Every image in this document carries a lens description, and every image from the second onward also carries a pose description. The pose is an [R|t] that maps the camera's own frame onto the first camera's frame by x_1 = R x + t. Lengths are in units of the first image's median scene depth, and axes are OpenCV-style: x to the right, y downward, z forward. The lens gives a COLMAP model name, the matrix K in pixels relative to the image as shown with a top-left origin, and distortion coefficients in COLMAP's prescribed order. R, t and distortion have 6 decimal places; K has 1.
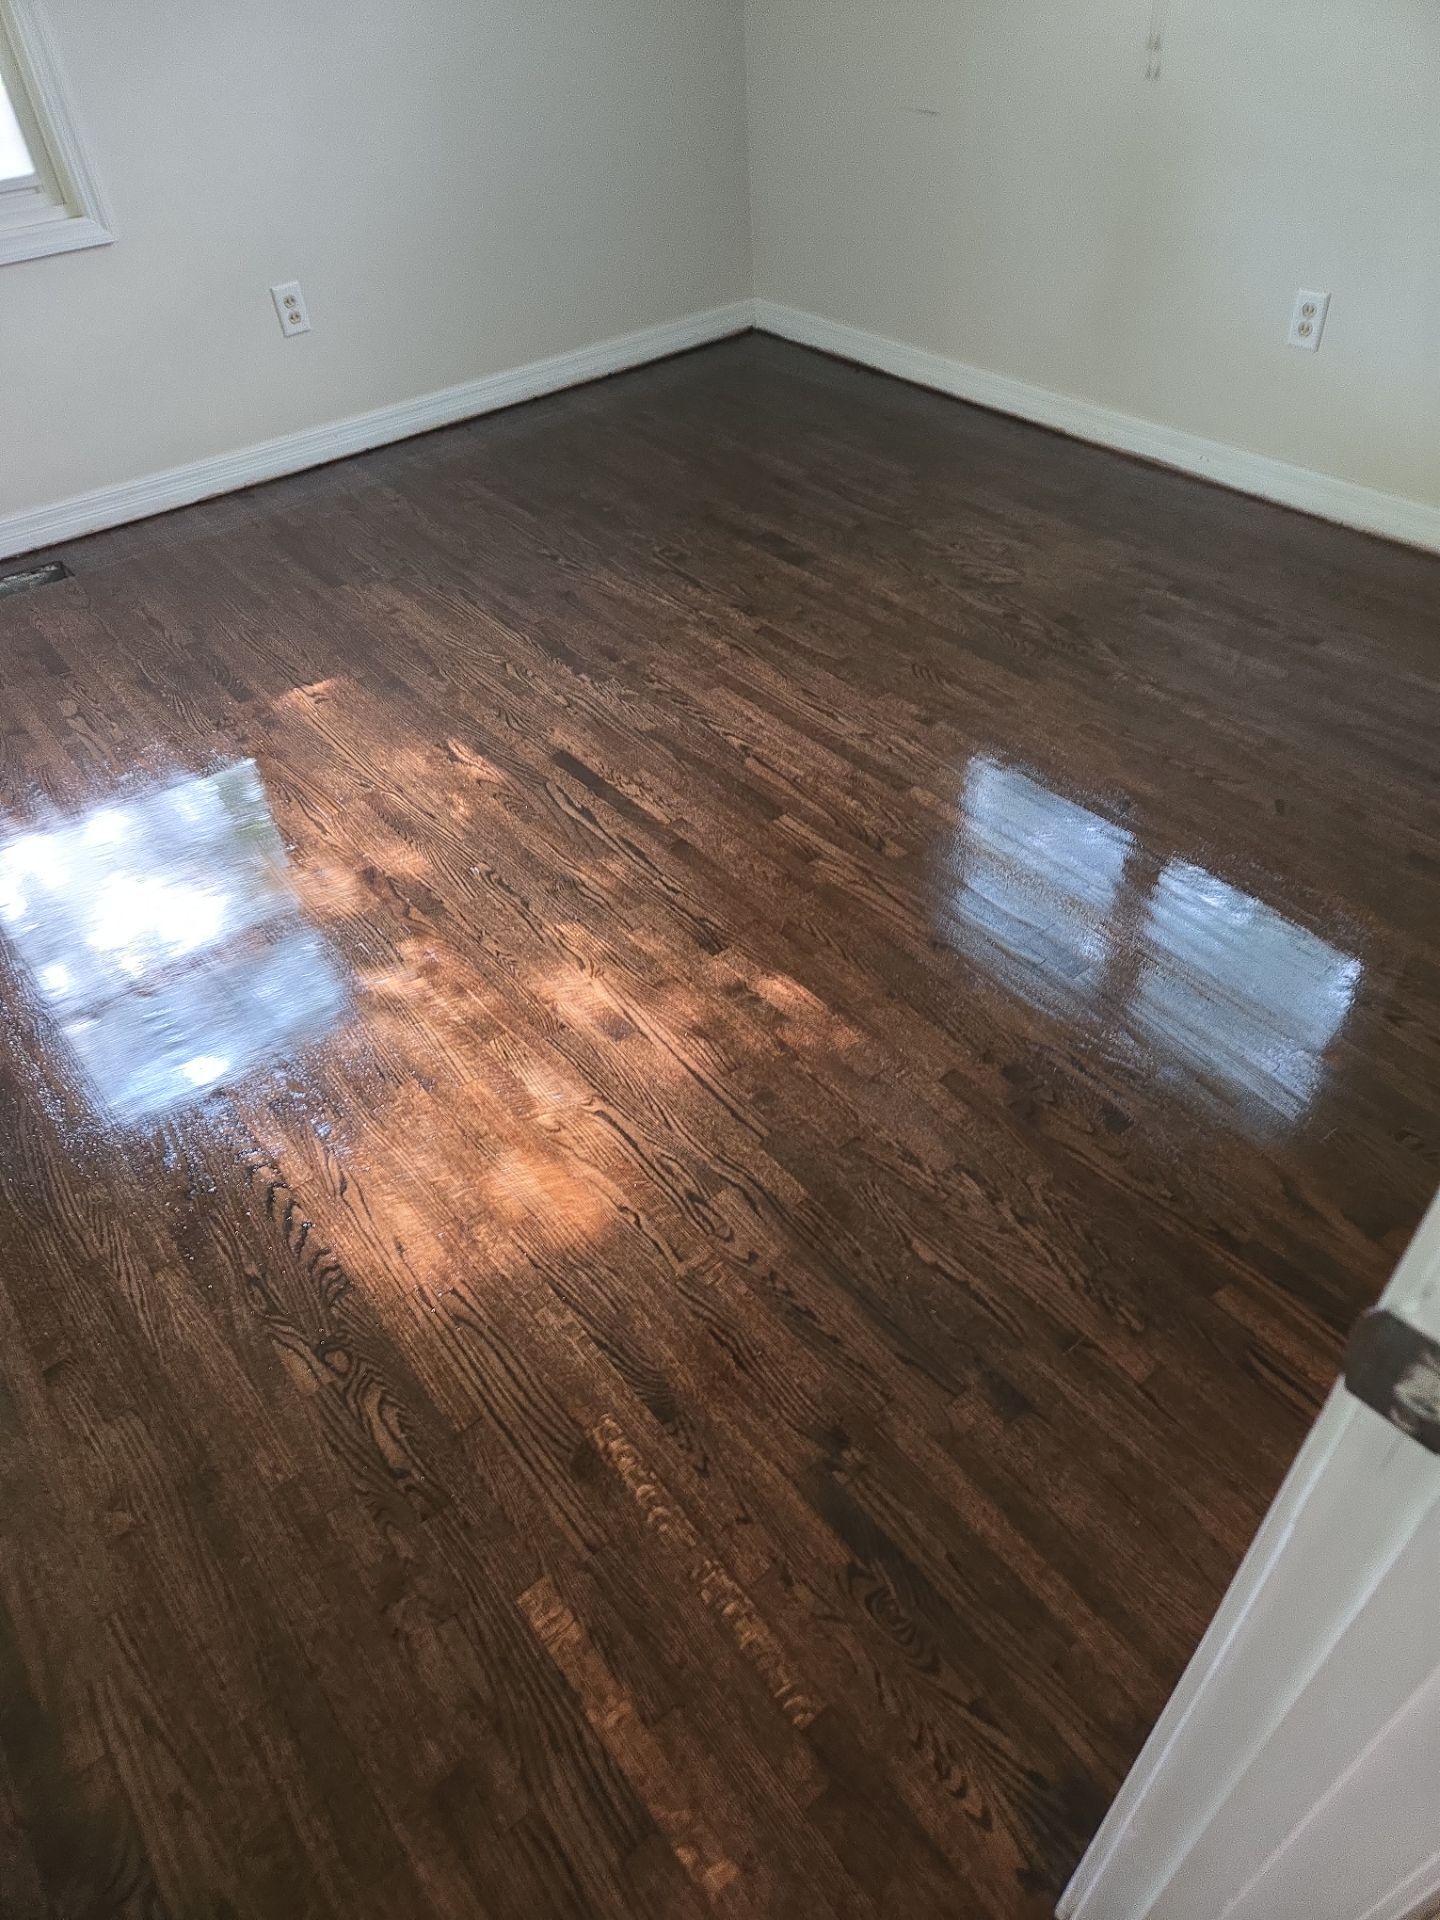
lens RADIAL K [[1283.8, 0, 714.2], [0, 1283.8, 967.9], [0, 0, 1]] dist [0.084640, -0.072204]
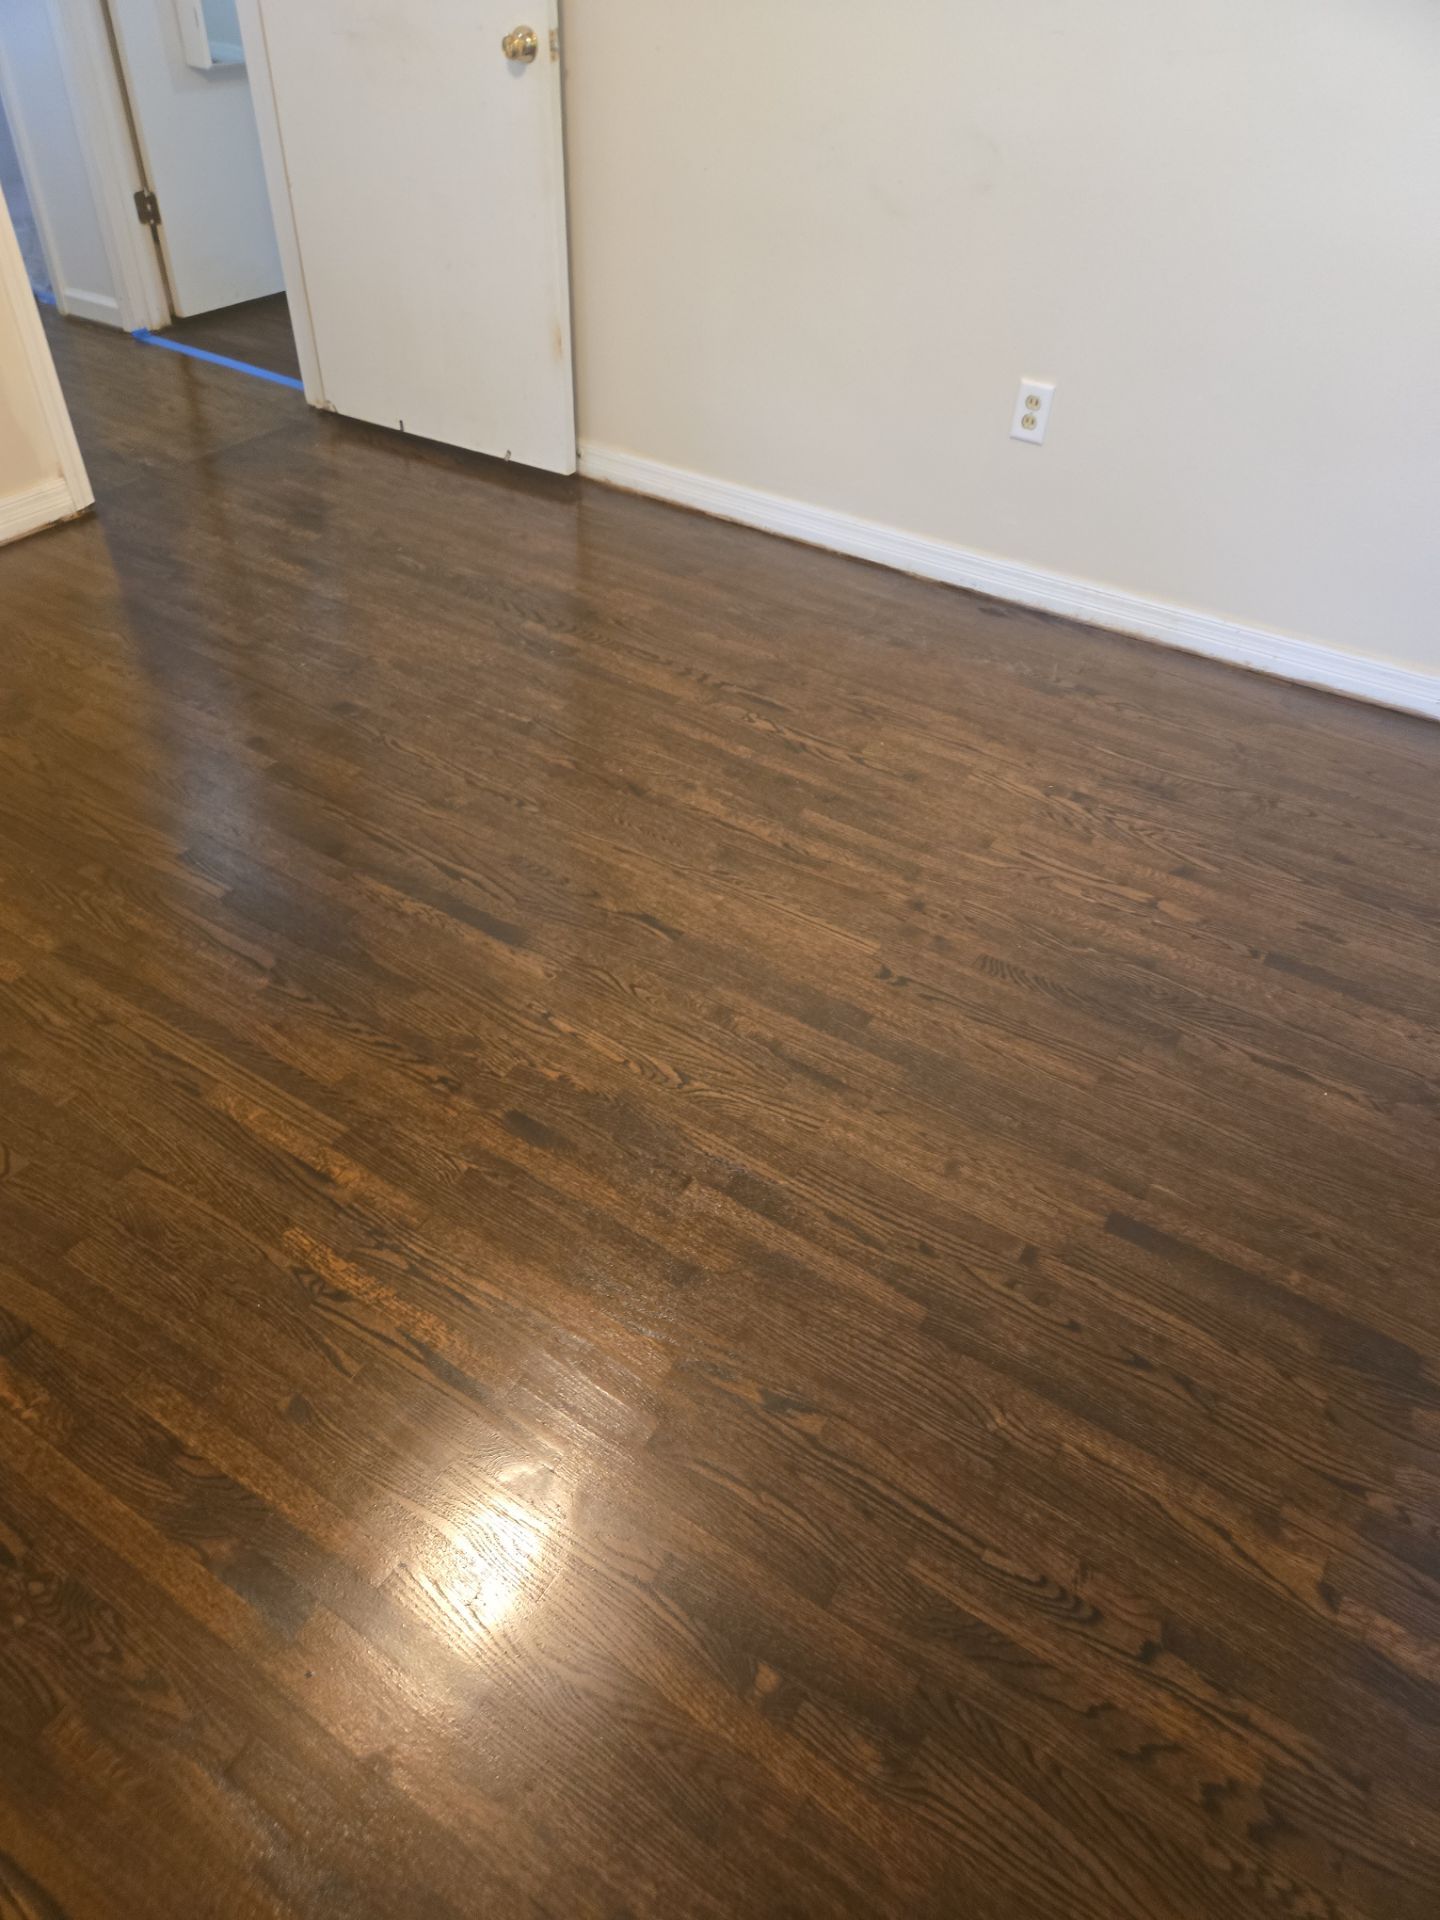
lens RADIAL K [[1281.0, 0, 731.6], [0, 1281.0, 958.7], [0, 0, 1]] dist [0.081348, -0.069137]
pose [[-0.938026, 0.242454, -0.247636, -0.061382], [-0.224339, 0.119846, 0.967114, -1.419637], [0.264158, 0.962732, -0.058027, 1.588886]]
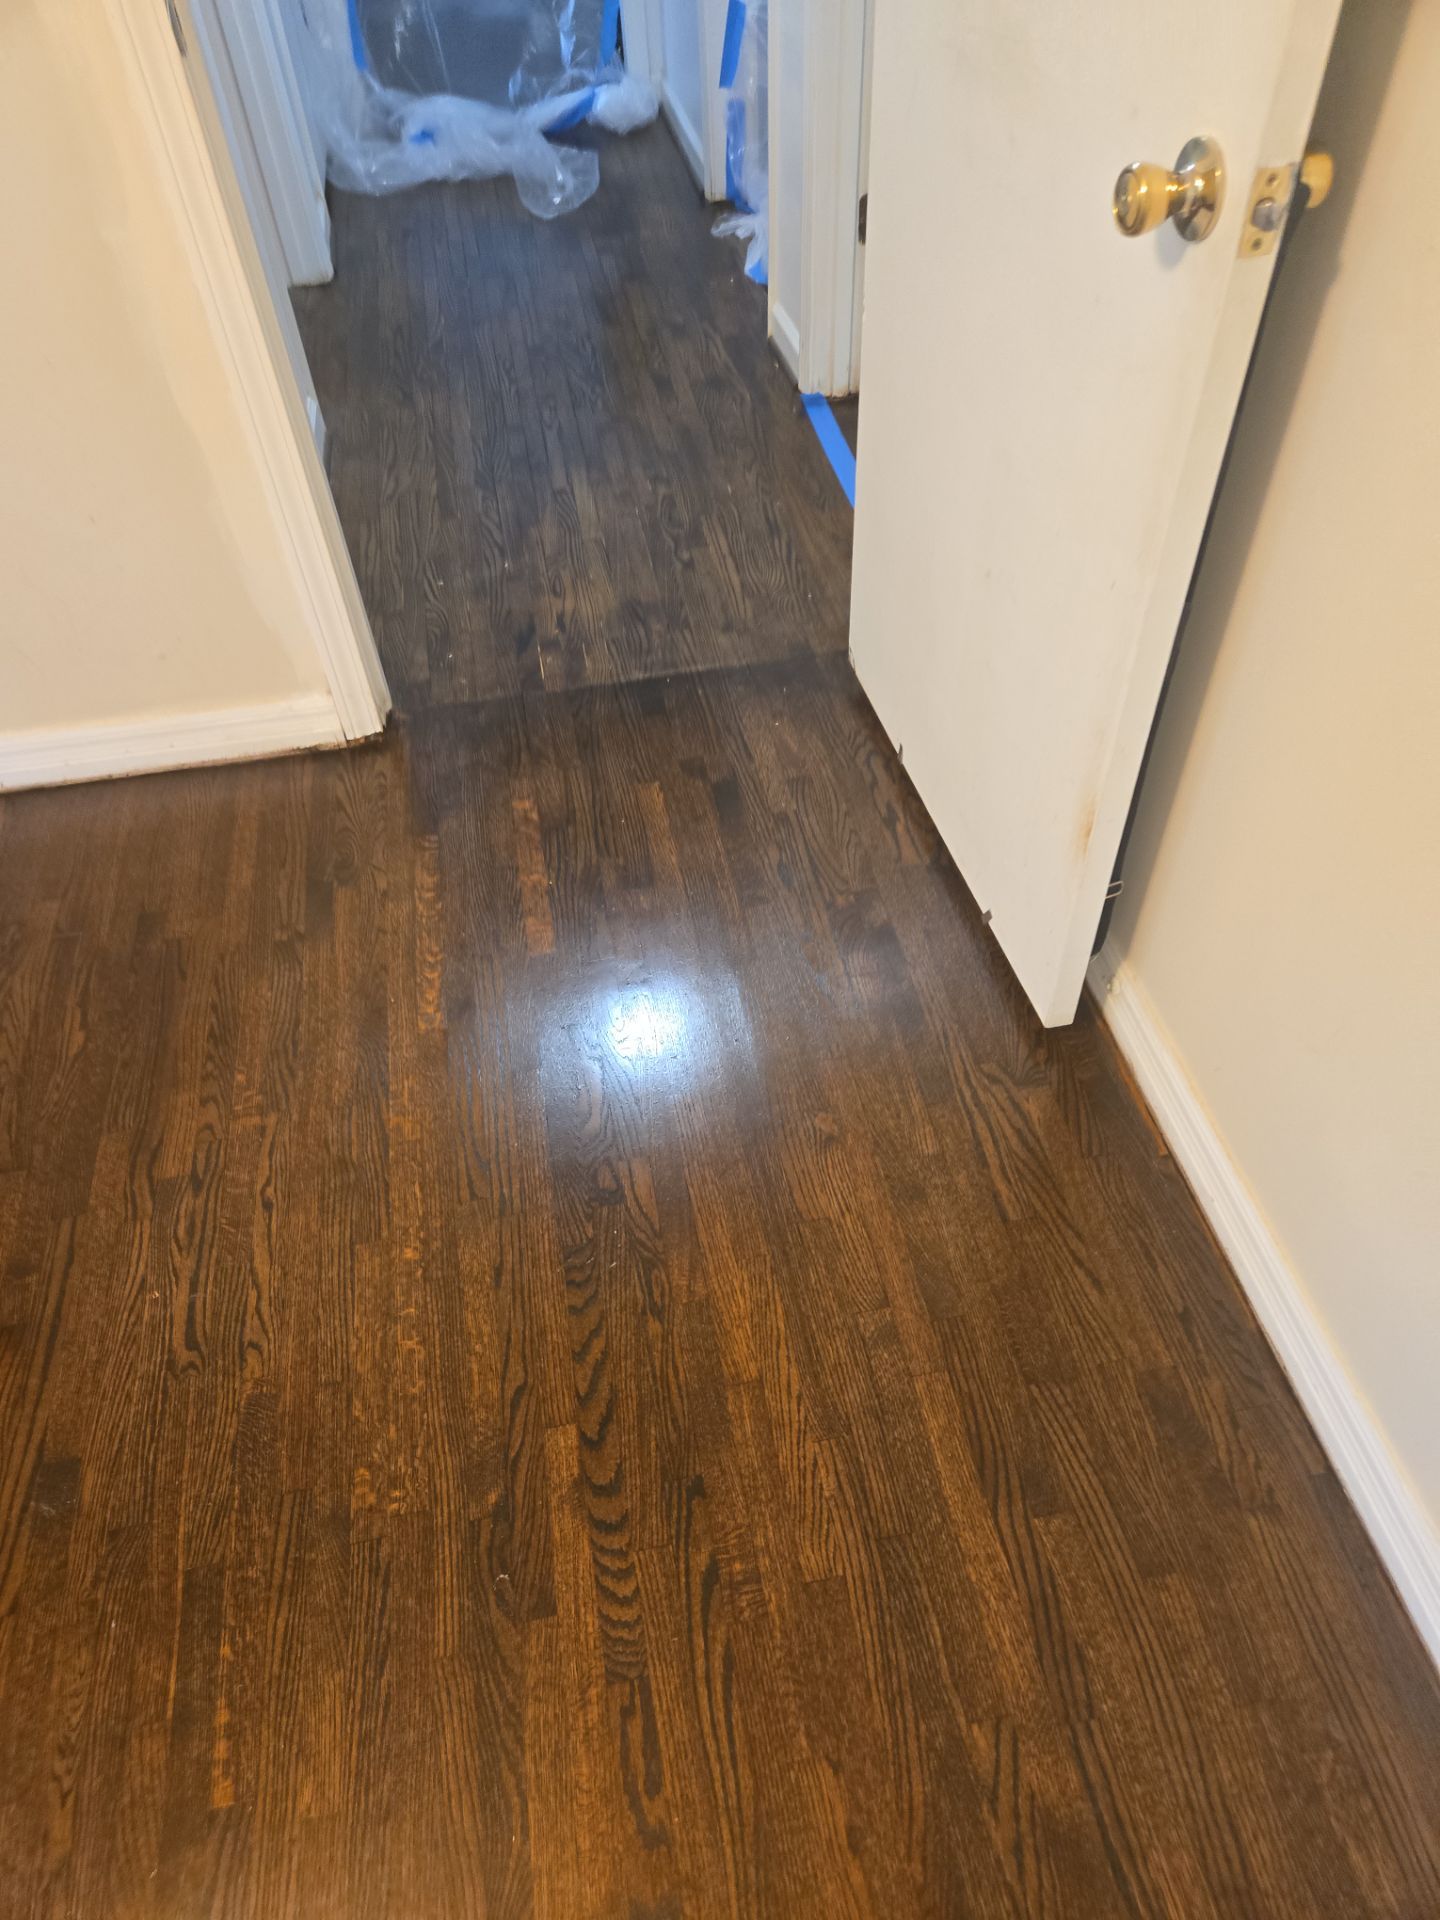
lens RADIAL K [[1283.8, 0, 714.2], [0, 1283.8, 967.9], [0, 0, 1]] dist [0.084640, -0.072204]
pose [[-0.881965, -0.283463, 0.376544, -0.610075], [0.377762, 0.052590, 0.924408, -0.510170], [-0.281838, 0.957540, 0.060699, 0.688586]]
